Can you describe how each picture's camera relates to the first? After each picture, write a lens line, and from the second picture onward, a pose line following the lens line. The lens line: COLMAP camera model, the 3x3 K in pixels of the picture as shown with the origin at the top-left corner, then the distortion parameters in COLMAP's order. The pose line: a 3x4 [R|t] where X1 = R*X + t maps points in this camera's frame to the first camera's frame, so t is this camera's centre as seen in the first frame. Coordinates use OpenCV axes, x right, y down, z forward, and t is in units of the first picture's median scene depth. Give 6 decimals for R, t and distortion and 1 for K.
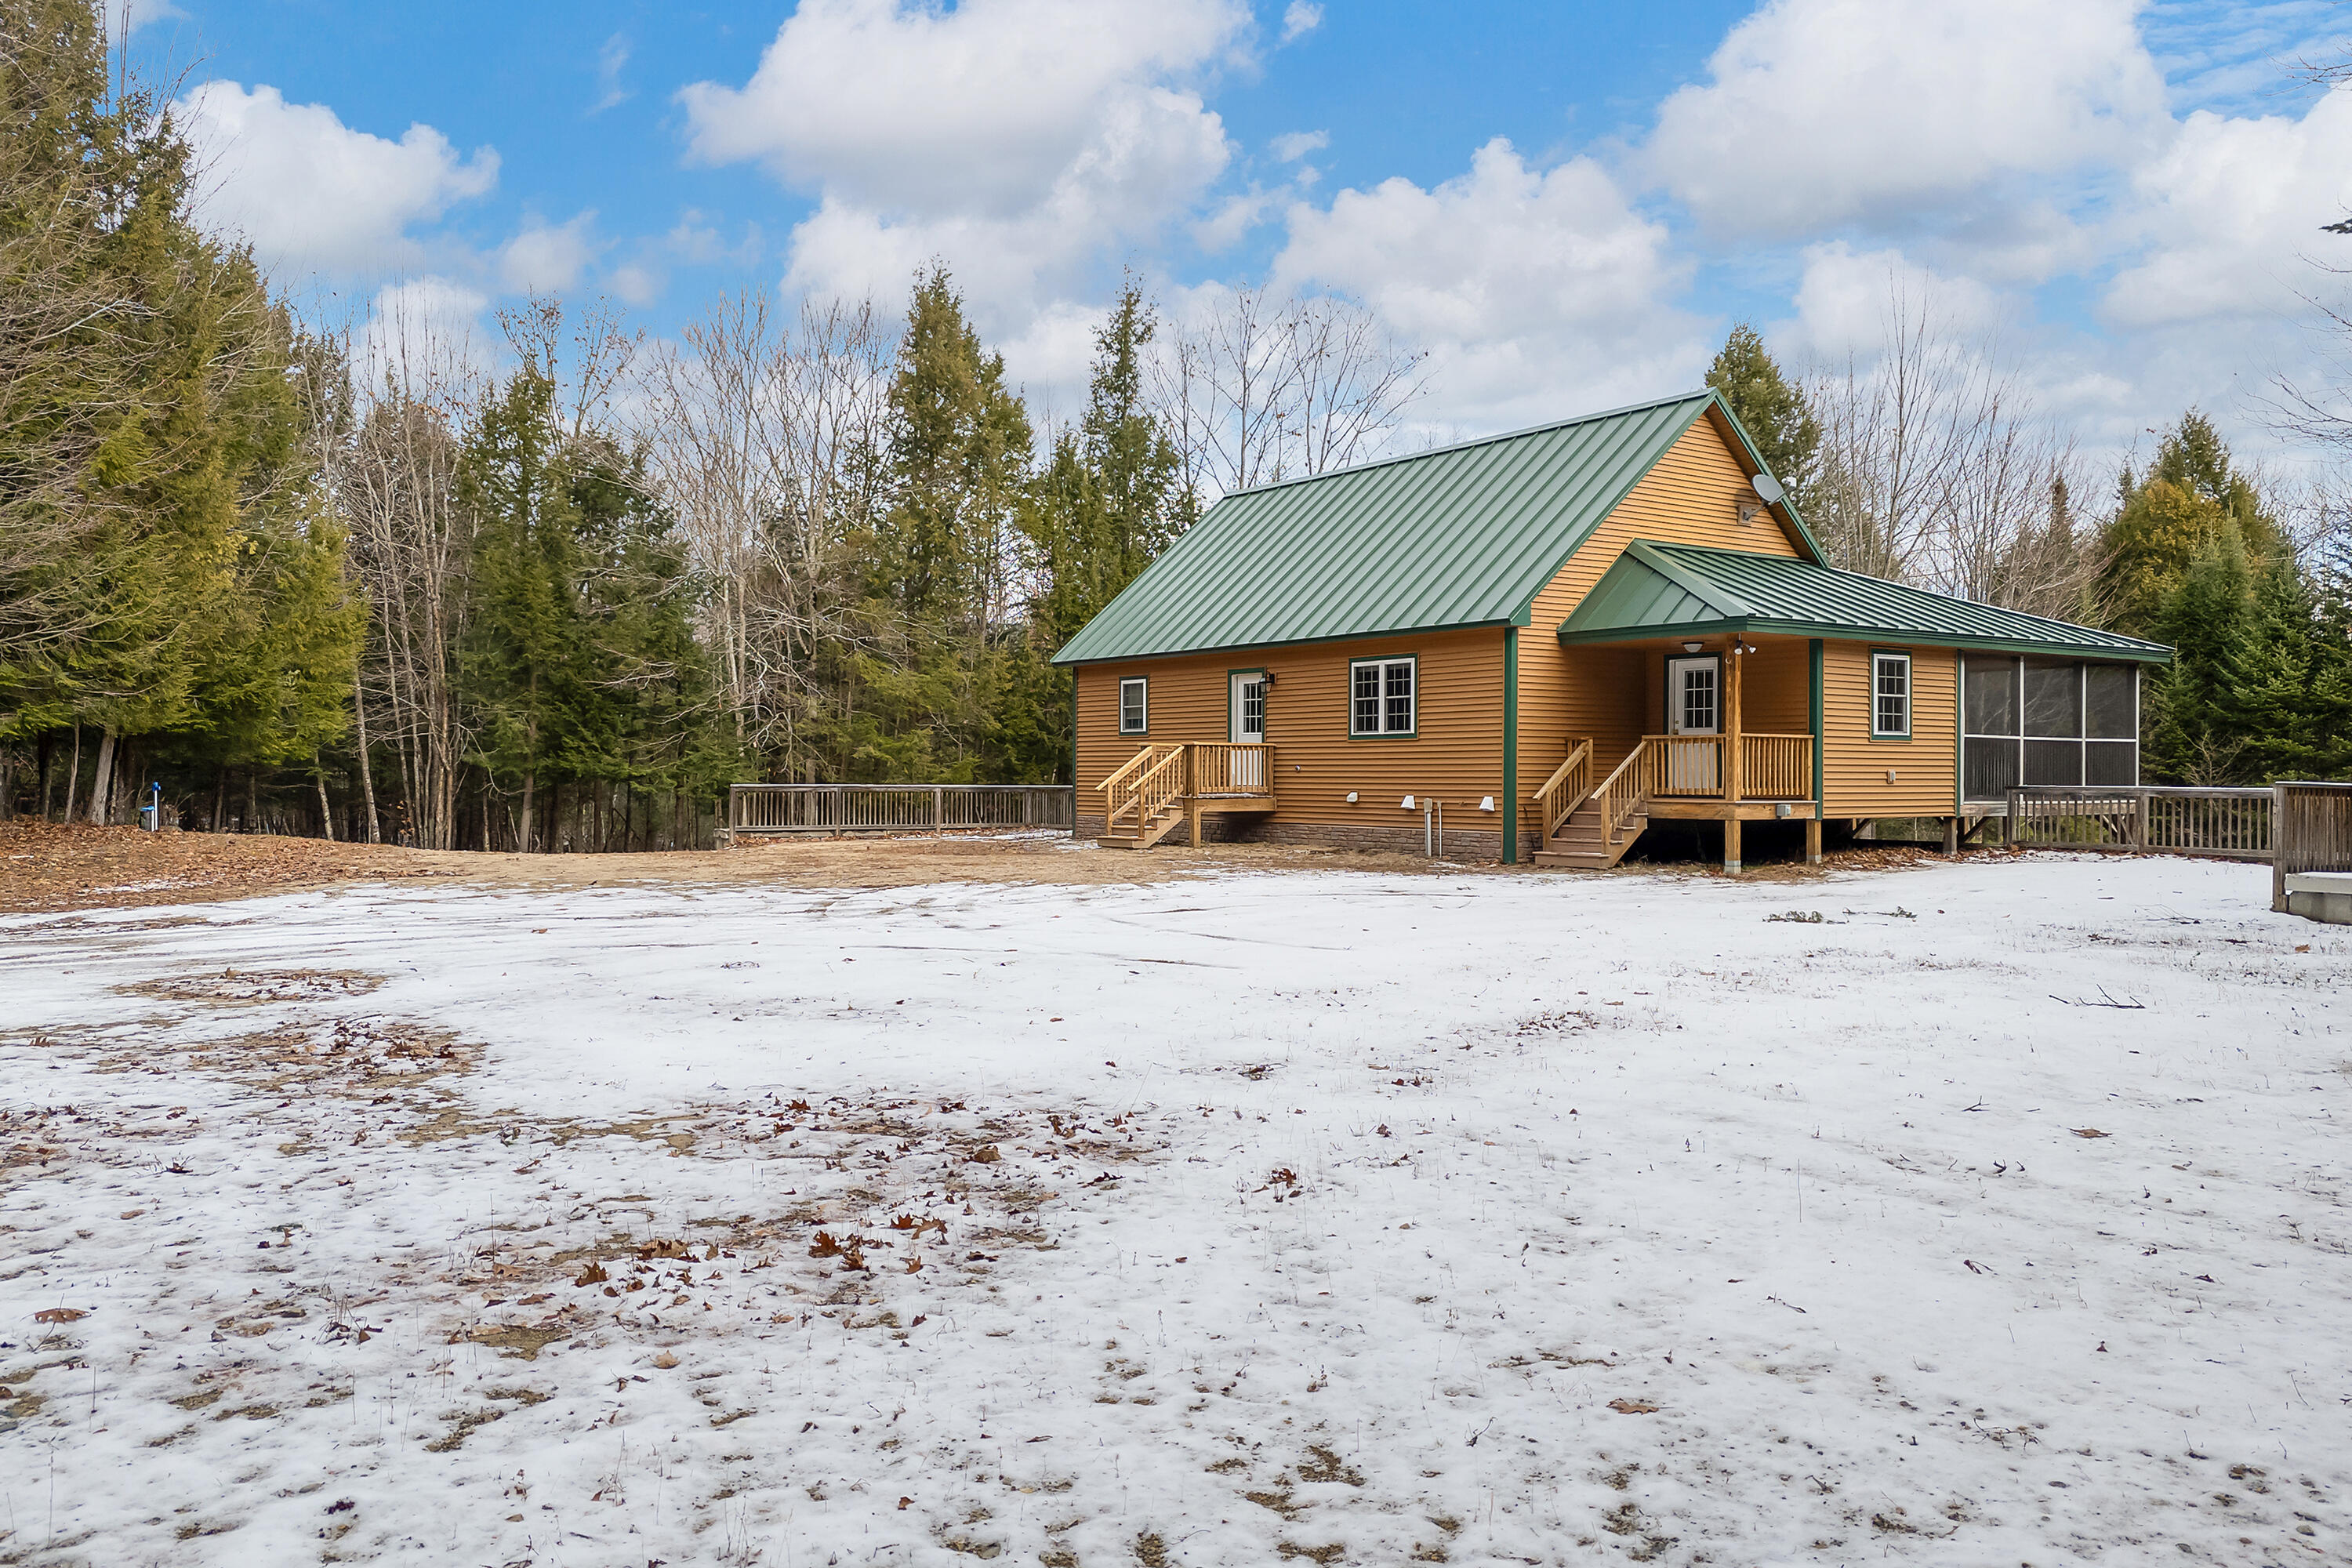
lens RADIAL K [[1628.8, 0, 1138.2], [0, 1628.8, 796.4], [0, 0, 1]] dist [0.185371, -0.134308]
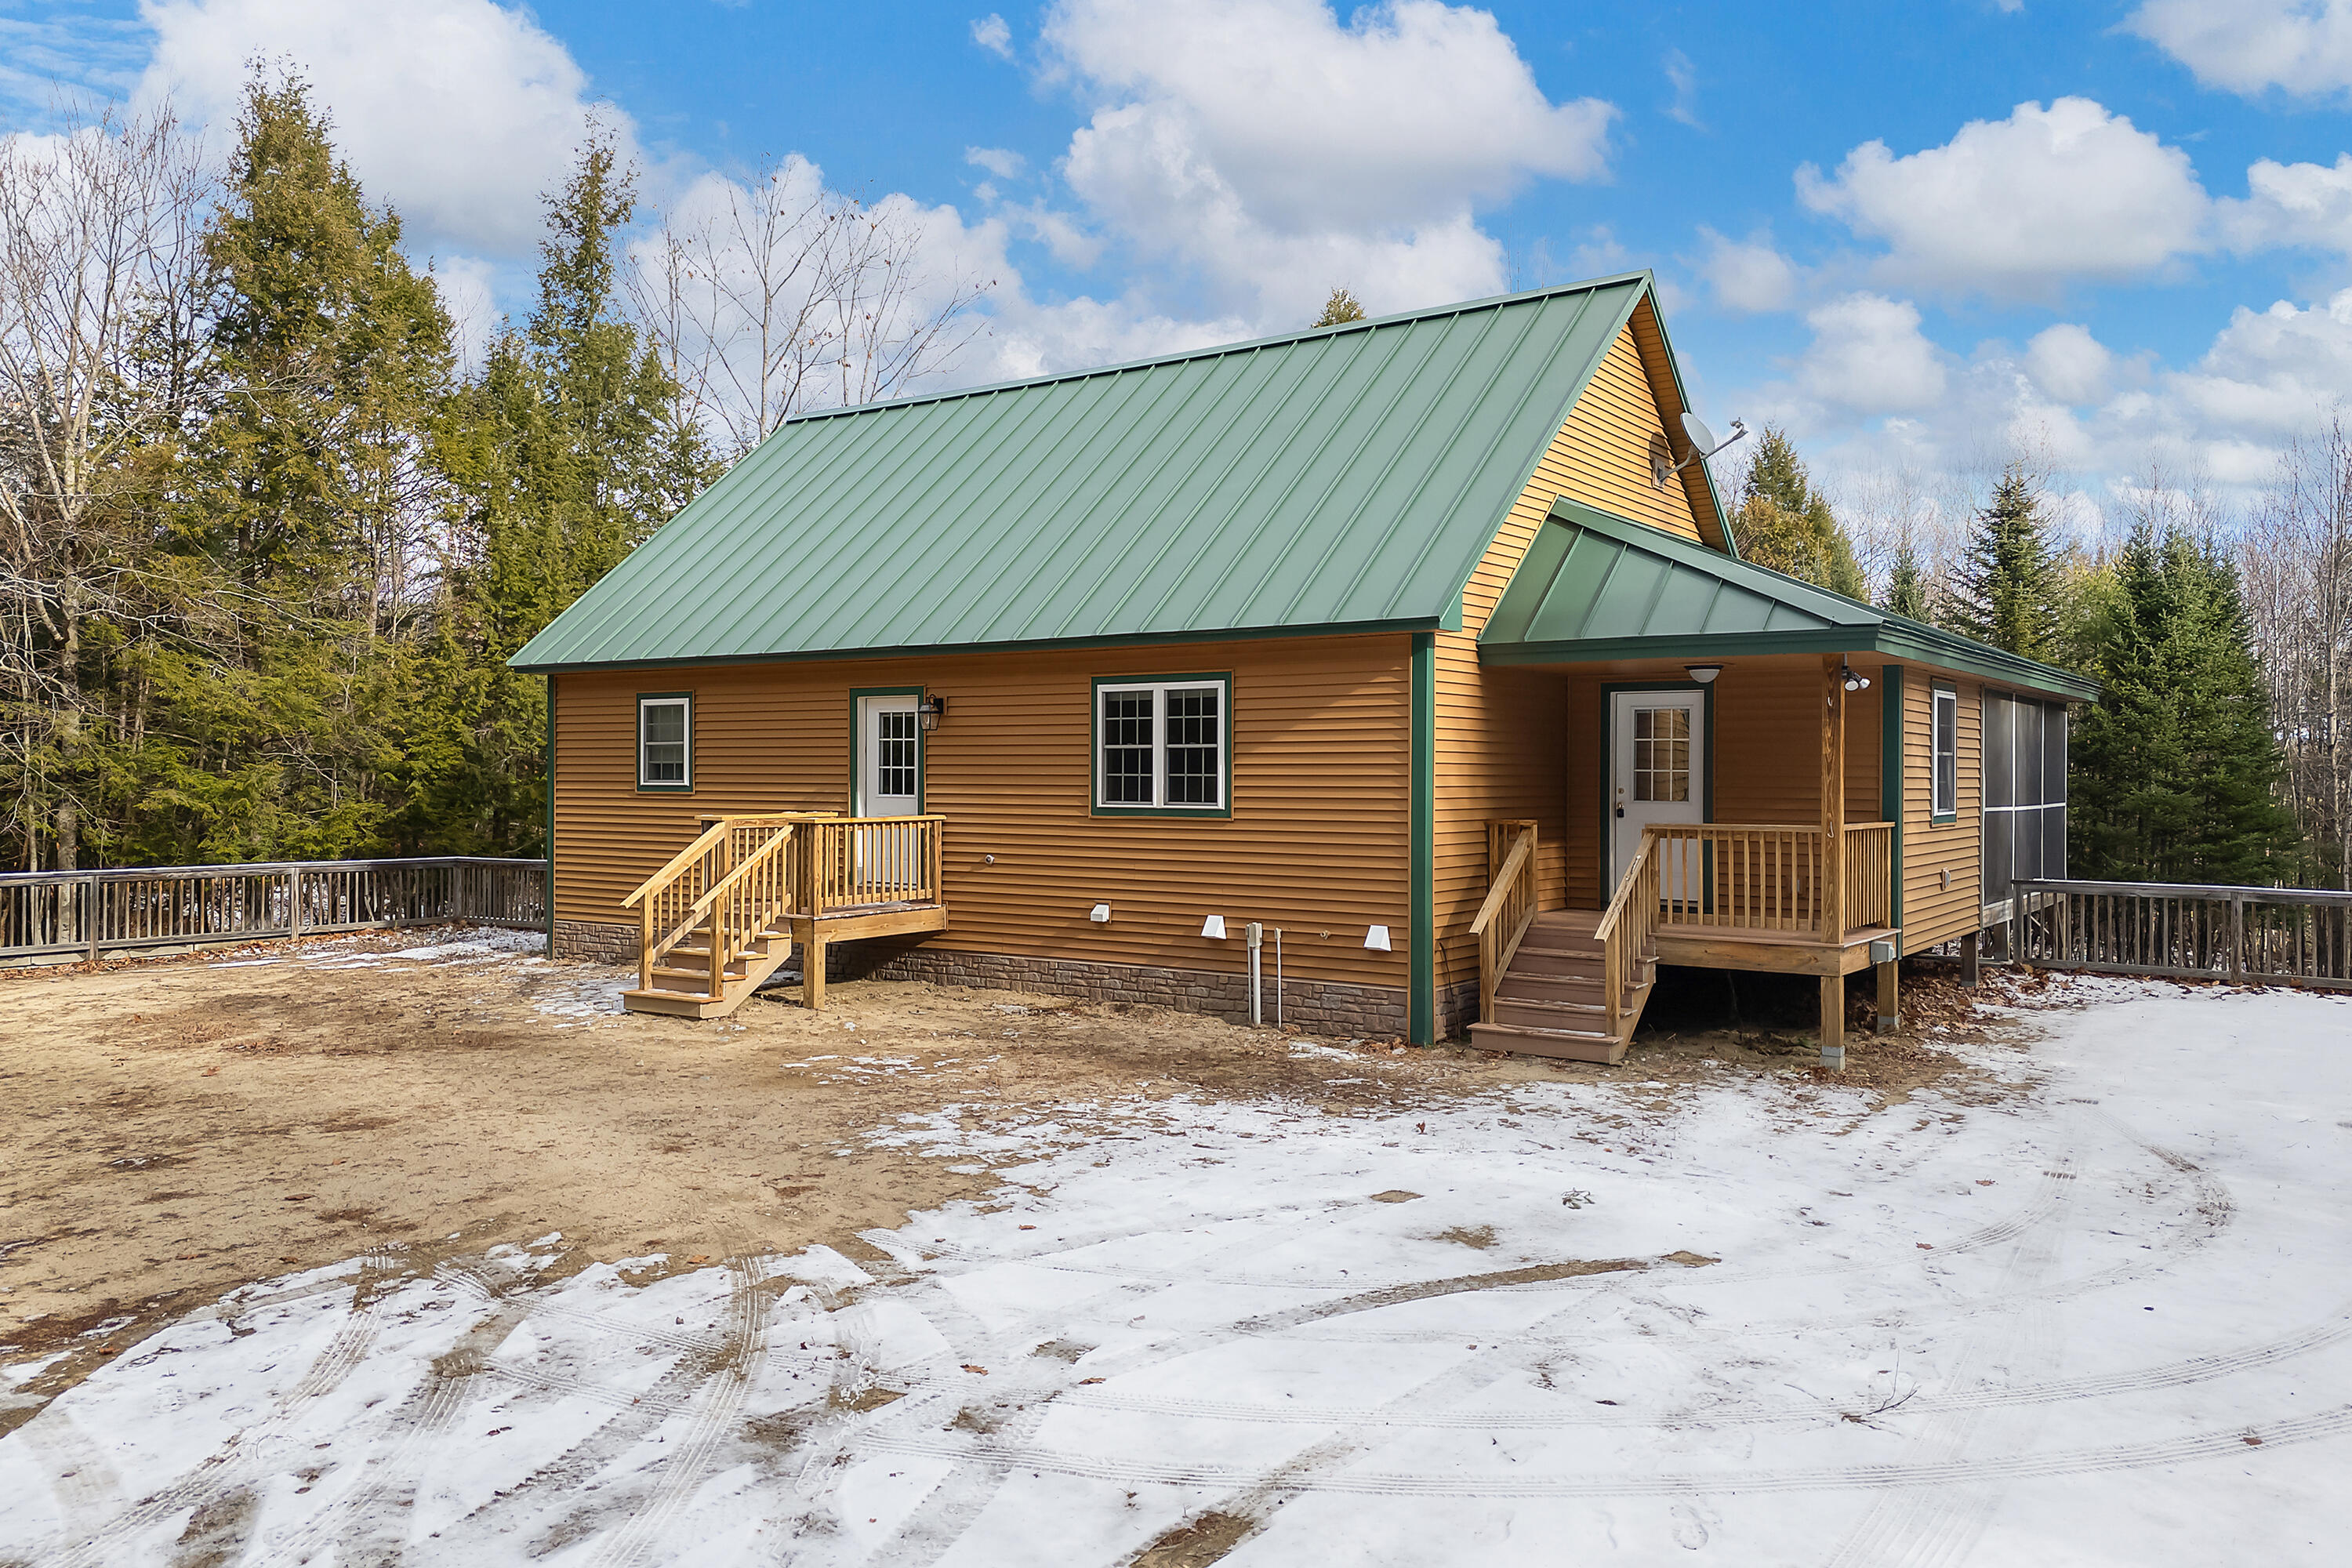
lens RADIAL K [[1690.8, 0, 1185.8], [0, 1690.8, 769.4], [0, 0, 1]] dist [0.148844, -0.128711]
pose [[0.940125, -0.004623, 0.340798, -0.038388], [0.010857, 0.999807, -0.016388, -0.033389], [-0.340656, 0.019107, 0.939994, 0.340237]]
